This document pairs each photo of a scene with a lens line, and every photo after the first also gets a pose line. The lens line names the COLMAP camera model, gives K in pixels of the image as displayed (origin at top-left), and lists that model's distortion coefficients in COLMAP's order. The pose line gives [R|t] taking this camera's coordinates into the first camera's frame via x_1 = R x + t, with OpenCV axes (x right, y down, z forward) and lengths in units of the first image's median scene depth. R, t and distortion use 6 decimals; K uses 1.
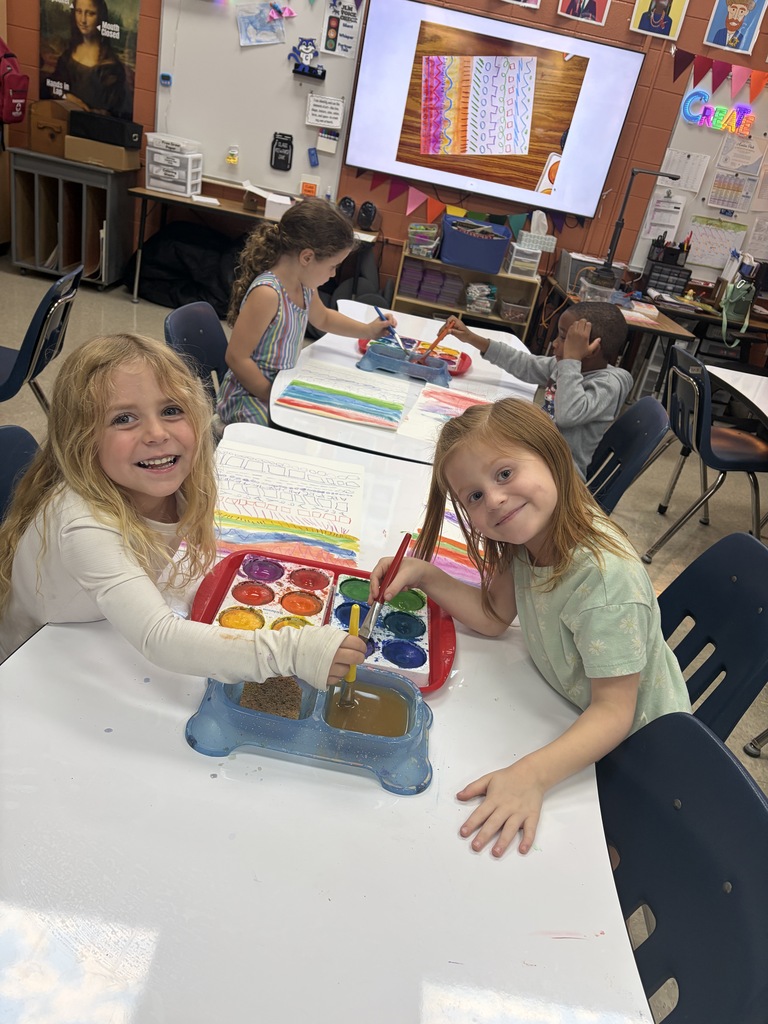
lens RADIAL K [[752.0, 0, 385.2], [0, 752.0, 512.2], [0, 0, 1]] dist [-0.004513, -0.077689]
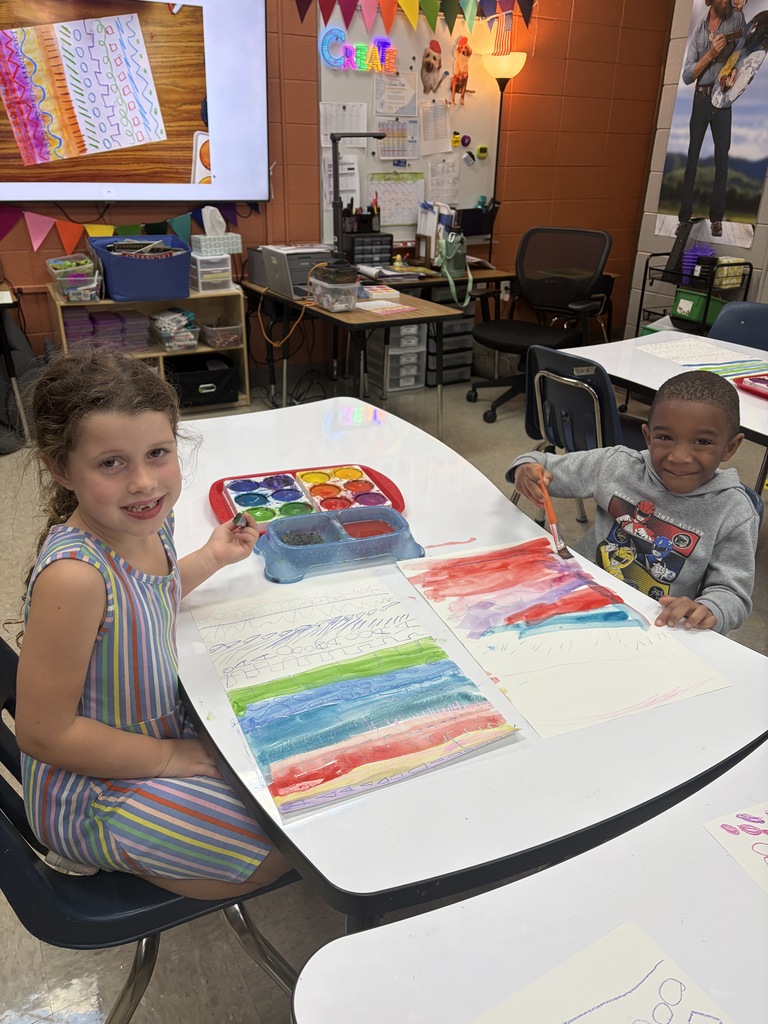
lens RADIAL K [[717.5, 0, 385.2], [0, 717.5, 482.2], [0, 0, 1]] dist [-0.000905, -0.064993]
pose [[0.808811, -0.379701, 0.449057, -0.094733], [0.364742, 0.922894, 0.123407, -0.157502], [-0.461290, 0.063977, 0.884940, 0.259897]]
